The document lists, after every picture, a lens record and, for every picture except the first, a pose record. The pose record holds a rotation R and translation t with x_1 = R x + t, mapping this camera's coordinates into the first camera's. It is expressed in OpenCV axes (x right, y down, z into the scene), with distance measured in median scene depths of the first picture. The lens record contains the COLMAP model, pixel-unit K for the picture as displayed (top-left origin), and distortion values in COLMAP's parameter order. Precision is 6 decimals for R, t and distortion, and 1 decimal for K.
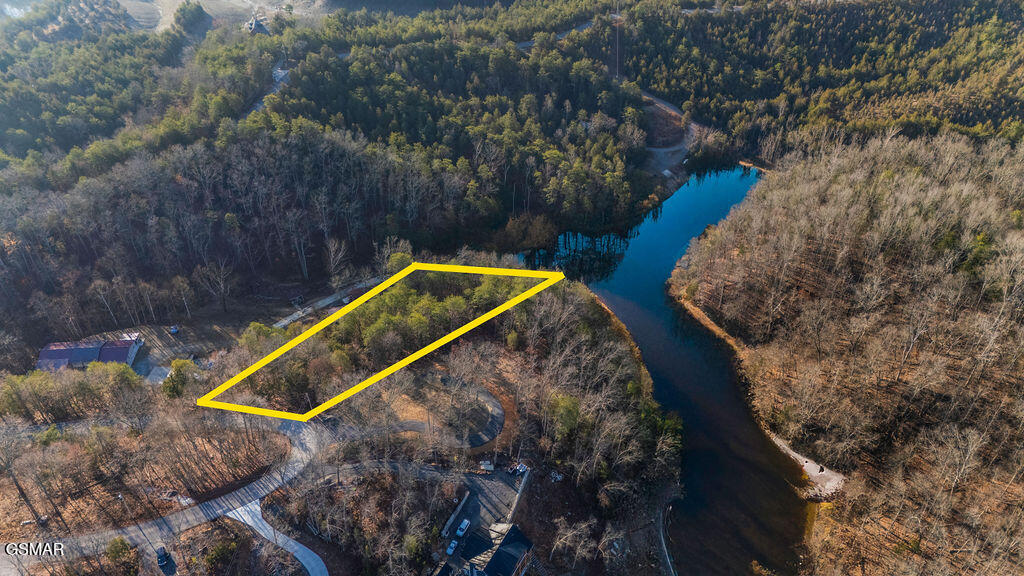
lens RADIAL K [[740.8, 0, 511.6], [0, 740.8, 288.7], [0, 0, 1]] dist [0.061269, 0.001672]
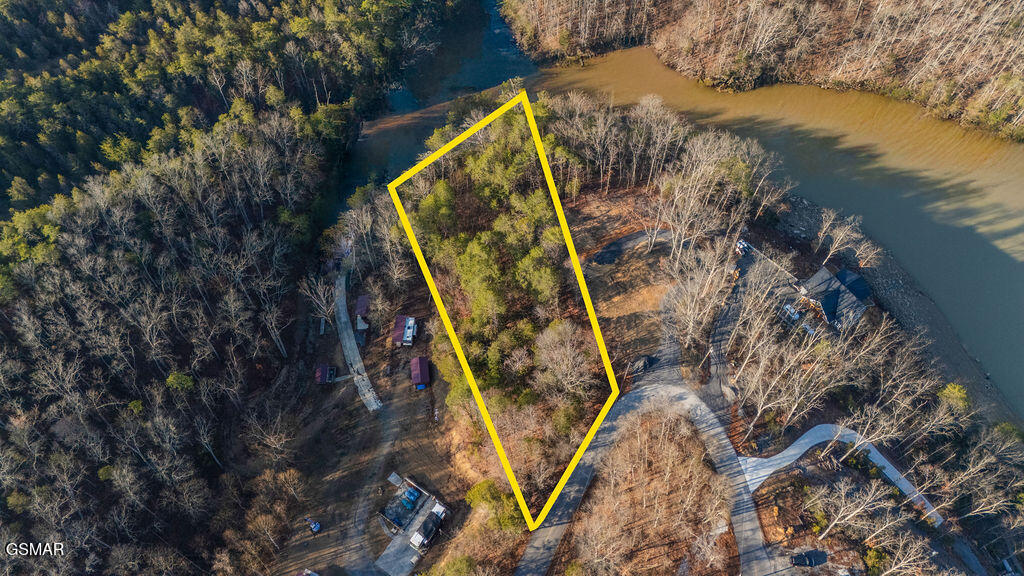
lens RADIAL K [[740.8, 0, 511.7], [0, 740.8, 287.0], [0, 0, 1]] dist [0.061269, 0.001672]
pose [[0.475094, -0.746725, 0.465497, -0.639135], [0.590339, 0.662777, 0.460681, -0.361729], [-0.652522, 0.055935, 0.755702, 0.445763]]
